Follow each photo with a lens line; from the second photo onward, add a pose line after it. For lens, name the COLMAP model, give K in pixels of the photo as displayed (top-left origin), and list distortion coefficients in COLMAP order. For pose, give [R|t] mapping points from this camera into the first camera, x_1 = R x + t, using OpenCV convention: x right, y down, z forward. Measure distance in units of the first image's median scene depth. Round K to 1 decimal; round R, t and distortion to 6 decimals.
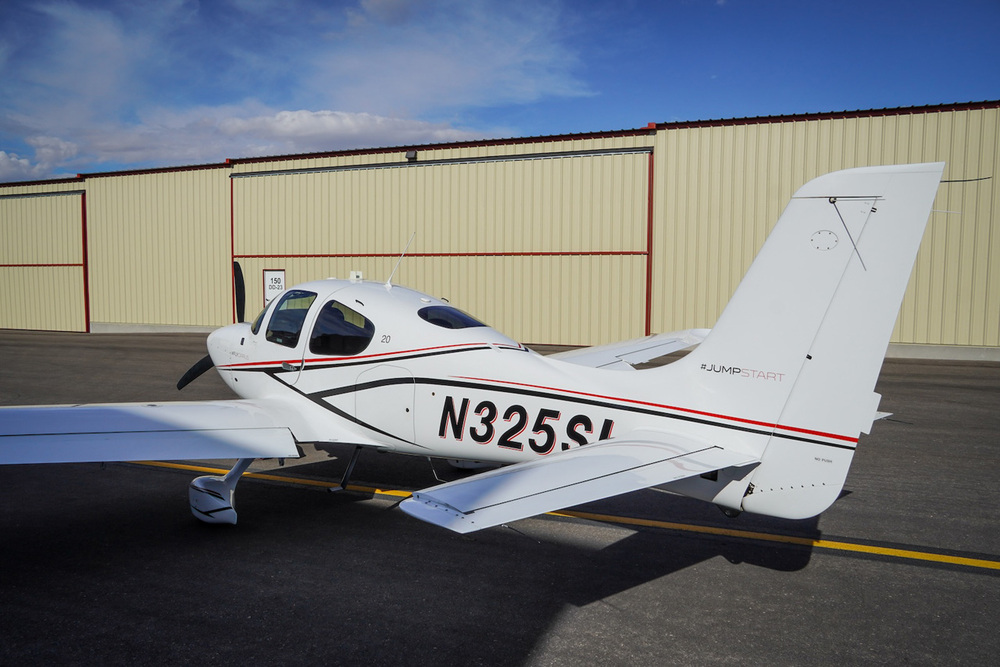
lens RADIAL K [[796.8, 0, 500.0], [0, 796.8, 333.5], [0, 0, 1]] dist [-0.062701, 0.078812]
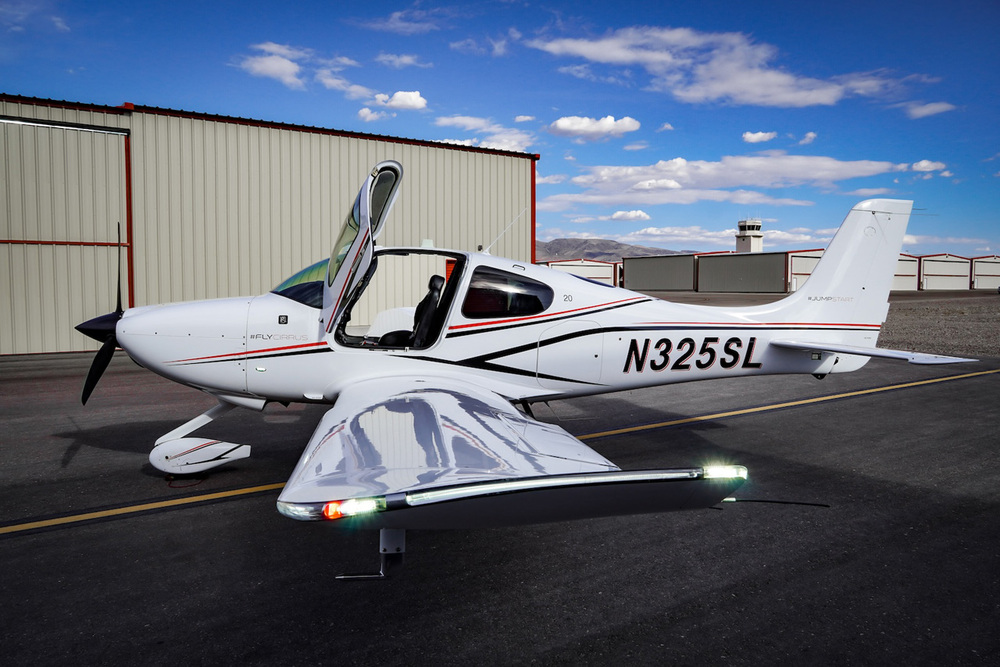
lens RADIAL K [[796.8, 0, 500.0], [0, 796.8, 333.5], [0, 0, 1]] dist [-0.062701, 0.078812]
pose [[0.504687, -0.054204, 0.861599, -1.306391], [0.063172, 0.997670, 0.025761, 0.024296], [-0.860988, 0.041428, 0.506935, 0.551570]]
